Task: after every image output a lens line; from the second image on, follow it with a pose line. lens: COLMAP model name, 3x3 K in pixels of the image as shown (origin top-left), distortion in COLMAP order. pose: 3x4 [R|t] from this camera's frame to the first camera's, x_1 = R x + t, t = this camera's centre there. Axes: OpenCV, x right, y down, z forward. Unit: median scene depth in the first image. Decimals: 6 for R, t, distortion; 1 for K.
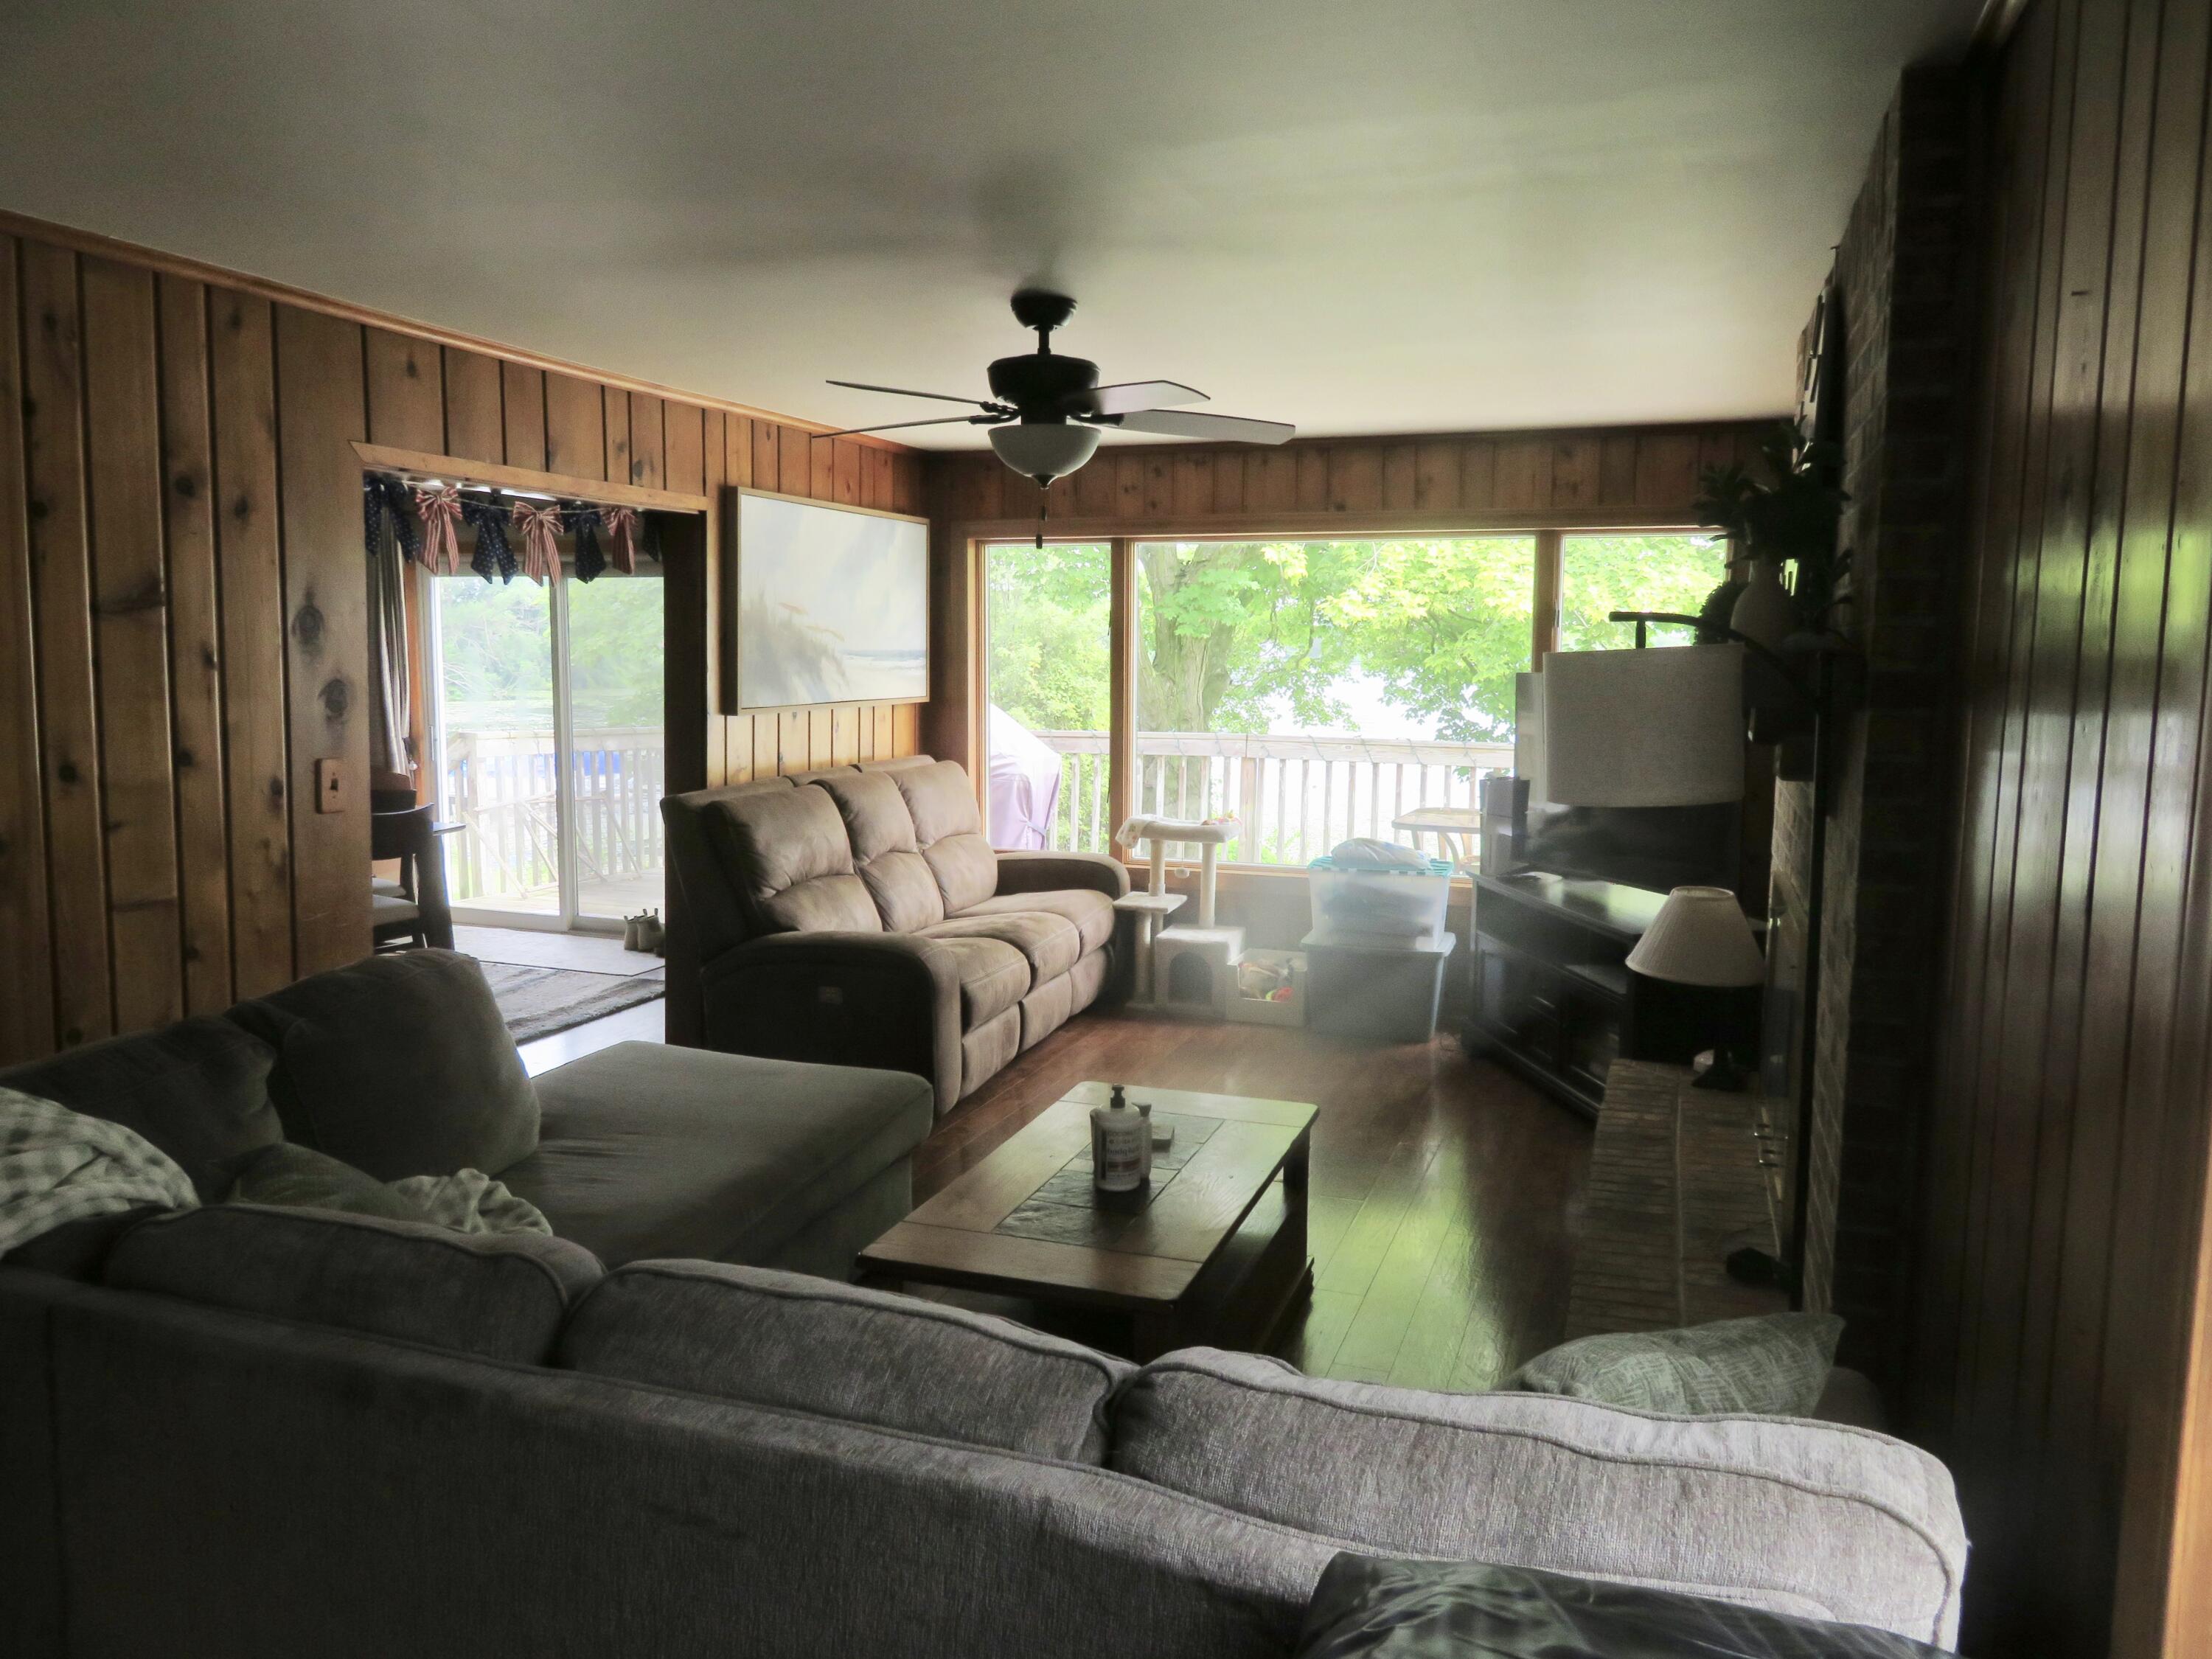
lens RADIAL K [[1570.2, 0, 1106.0], [0, 1570.2, 829.5], [0, 0, 1]] dist [-0.008492, 0.000594]
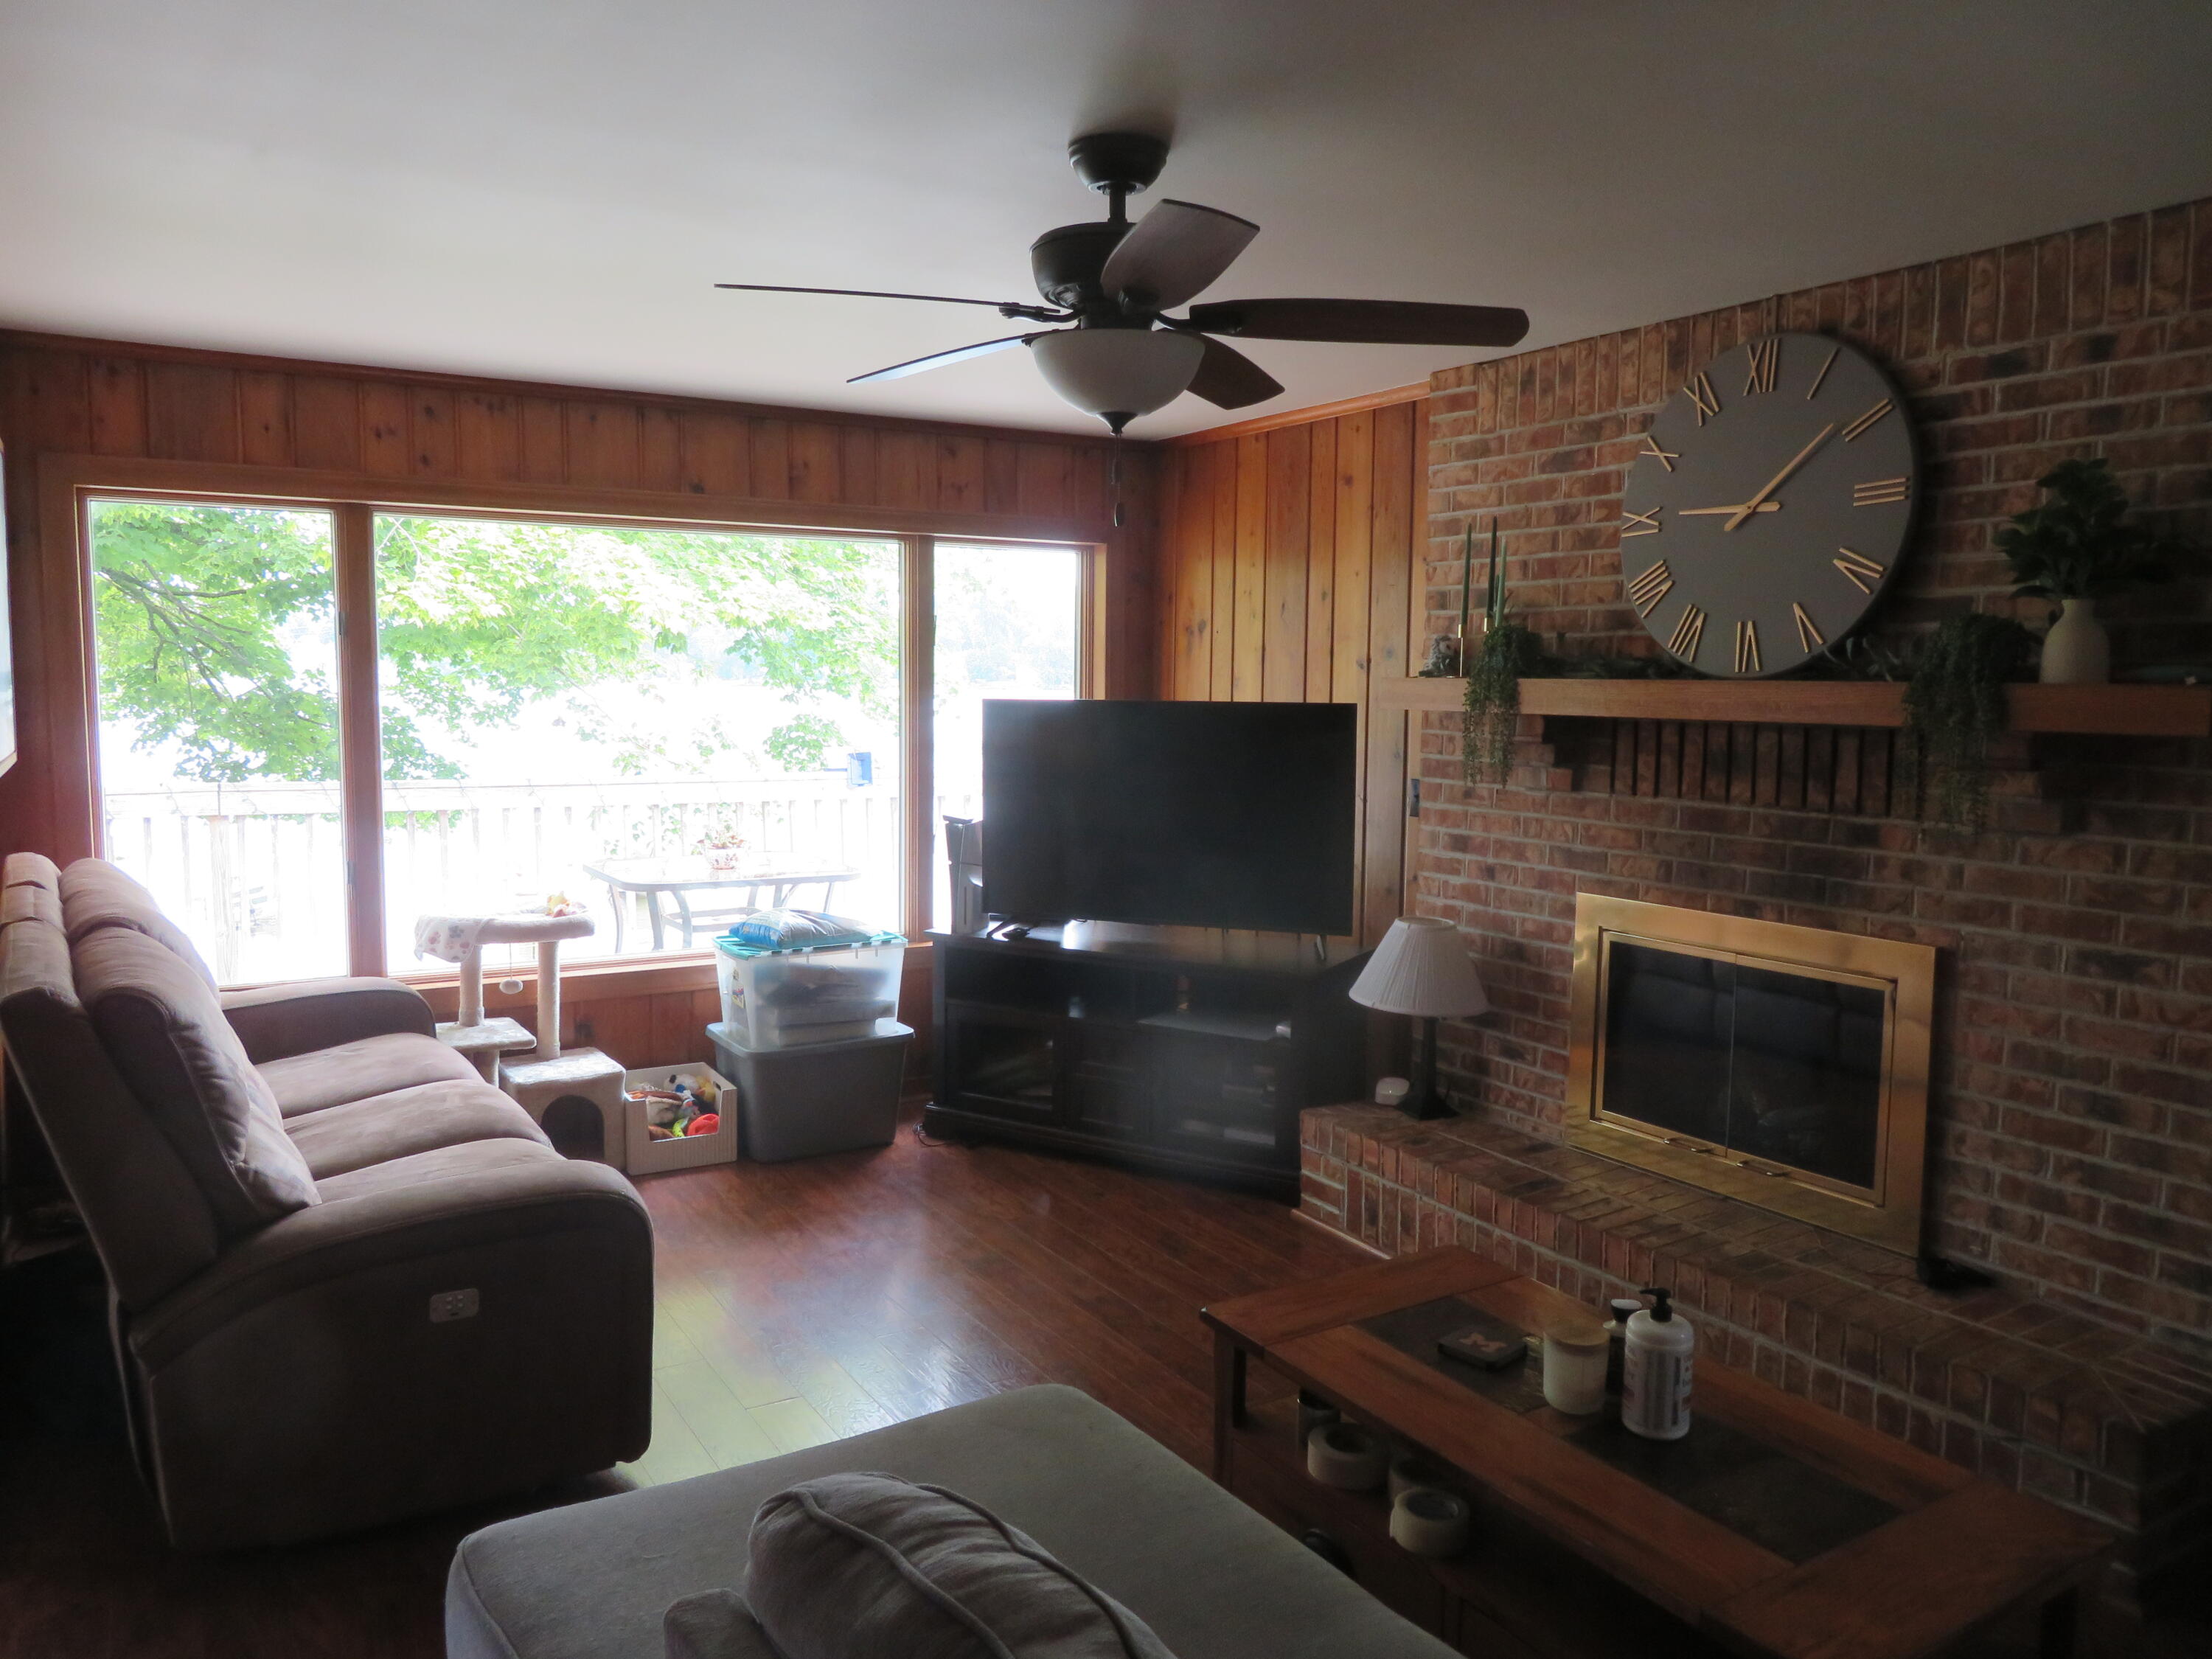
lens RADIAL K [[1570.2, 0, 1106.0], [0, 1570.2, 829.5], [0, 0, 1]] dist [-0.008492, 0.000594]
pose [[0.627638, -0.078154, 0.774573, -0.339301], [0.084161, 0.995929, 0.032292, -0.044887], [-0.773943, 0.044921, 0.631660, 0.358741]]
